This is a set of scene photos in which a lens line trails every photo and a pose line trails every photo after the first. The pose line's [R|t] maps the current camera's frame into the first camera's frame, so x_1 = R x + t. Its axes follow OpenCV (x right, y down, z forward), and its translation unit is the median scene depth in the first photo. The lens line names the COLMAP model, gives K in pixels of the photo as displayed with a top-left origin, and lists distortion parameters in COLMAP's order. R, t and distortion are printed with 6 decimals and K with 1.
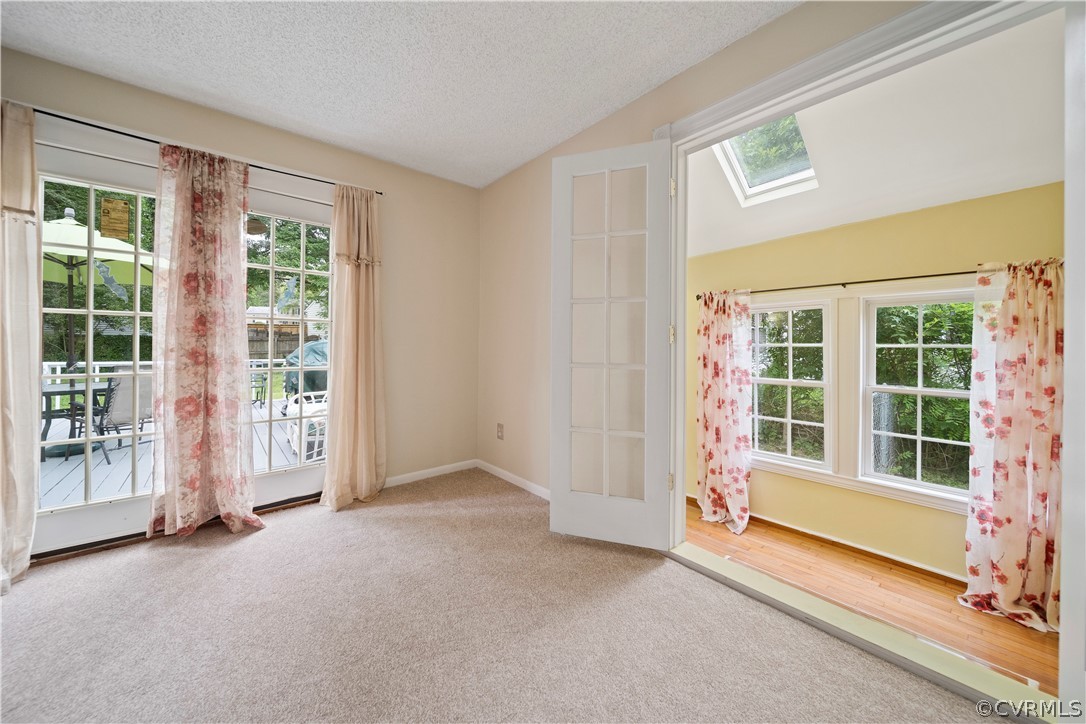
lens RADIAL K [[382.9, 0, 544.0], [0, 382.9, 343.0], [0, 0, 1]] dist [-0.008529, -0.000030]
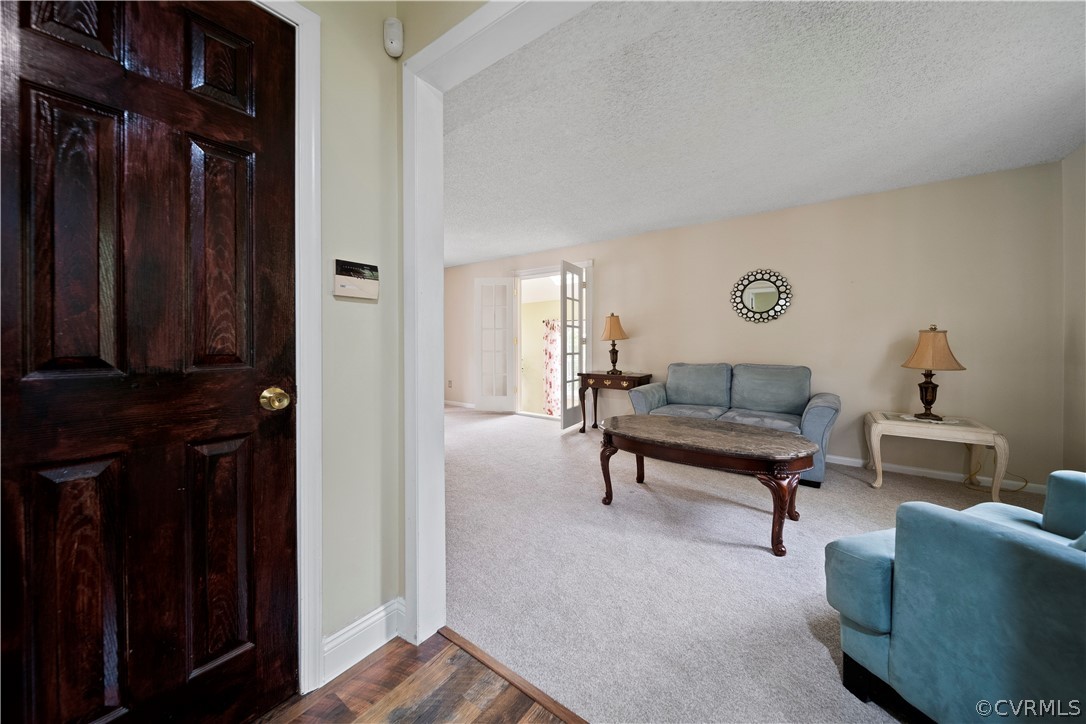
lens RADIAL K [[382.9, 0, 544.0], [0, 382.9, 343.0], [0, 0, 1]] dist [-0.008529, -0.000030]
pose [[0.977692, -0.002230, 0.210030, -0.059632], [0.001196, 0.999987, 0.005055, -0.016214], [-0.210038, -0.004691, 0.977682, -1.529063]]
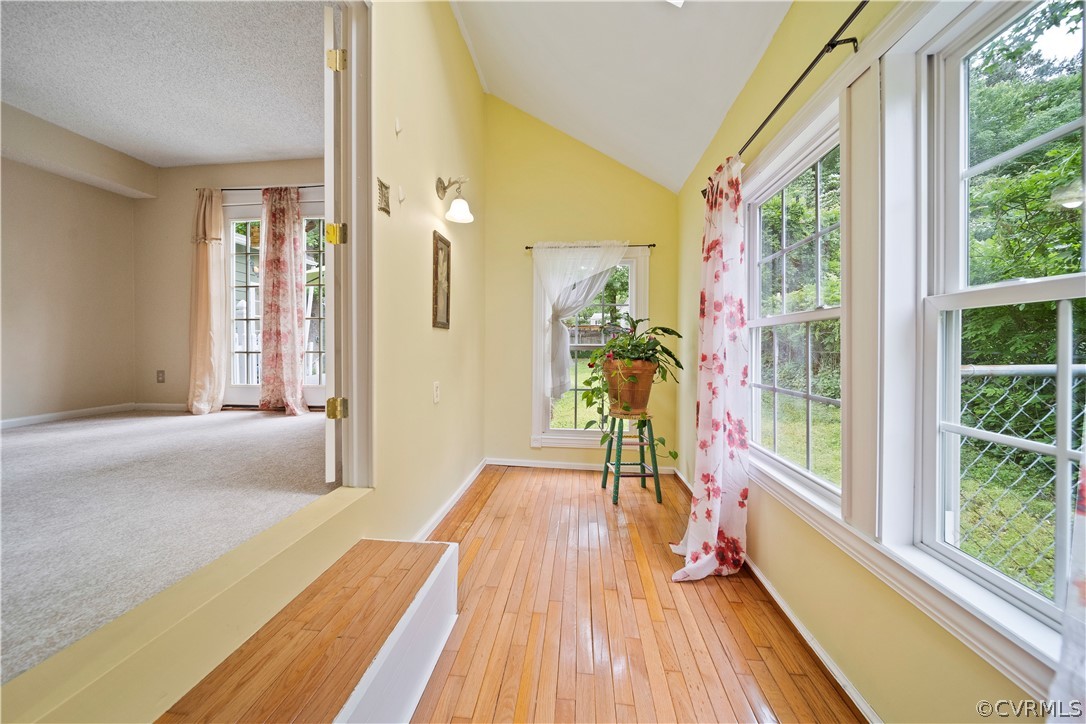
lens RADIAL K [[382.9, 0, 544.0], [0, 382.9, 343.0], [0, 0, 1]] dist [-0.008529, -0.000030]
pose [[0.696588, -0.007467, -0.717432, 0.959349], [0.007155, 0.999968, -0.003461, 0.173583], [0.717435, -0.002723, 0.696620, 0.554754]]
